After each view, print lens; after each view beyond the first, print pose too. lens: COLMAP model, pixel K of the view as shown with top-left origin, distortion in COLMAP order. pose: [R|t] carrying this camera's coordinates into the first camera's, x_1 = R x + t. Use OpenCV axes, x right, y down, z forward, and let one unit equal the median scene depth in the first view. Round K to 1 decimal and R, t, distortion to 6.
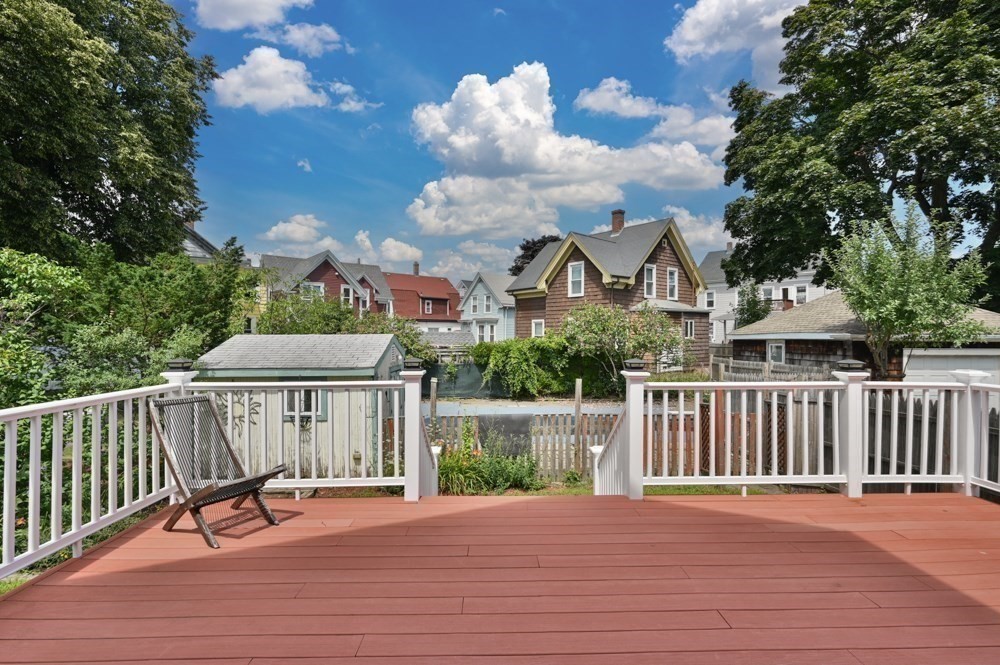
lens RADIAL K [[468.2, 0, 500.0], [0, 468.2, 332.9], [0, 0, 1]] dist [0.001059, 0.000436]
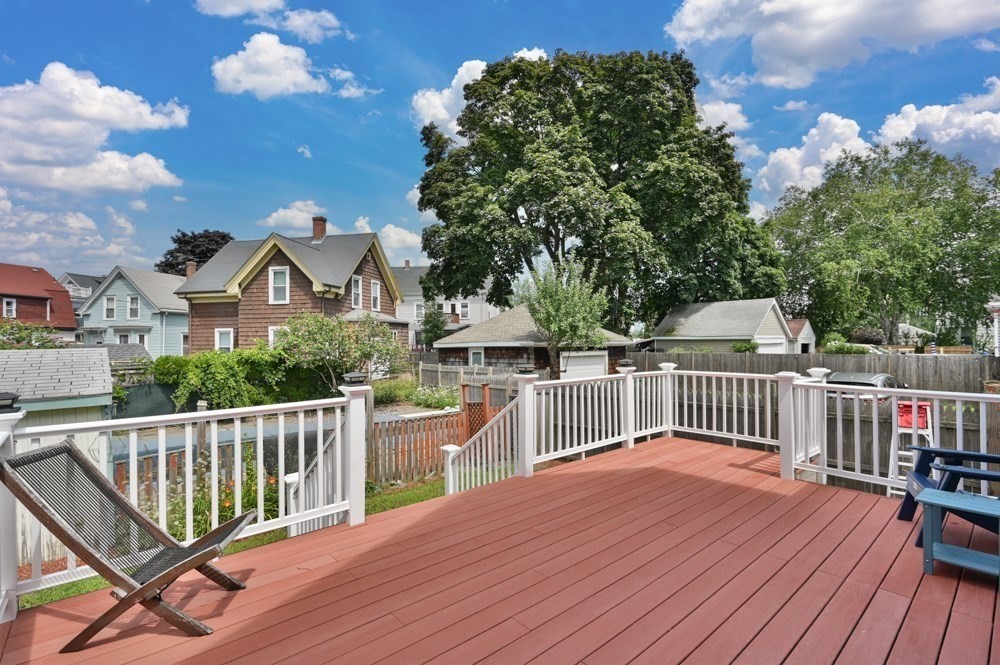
lens RADIAL K [[468.2, 0, 500.0], [0, 468.2, 334.6], [0, 0, 1]] dist [0.001059, 0.000436]
pose [[0.768030, 0.000899, 0.640414, -0.122032], [0.009287, 0.999878, -0.012541, -0.001712], [-0.640347, 0.015580, 0.767928, 0.018238]]
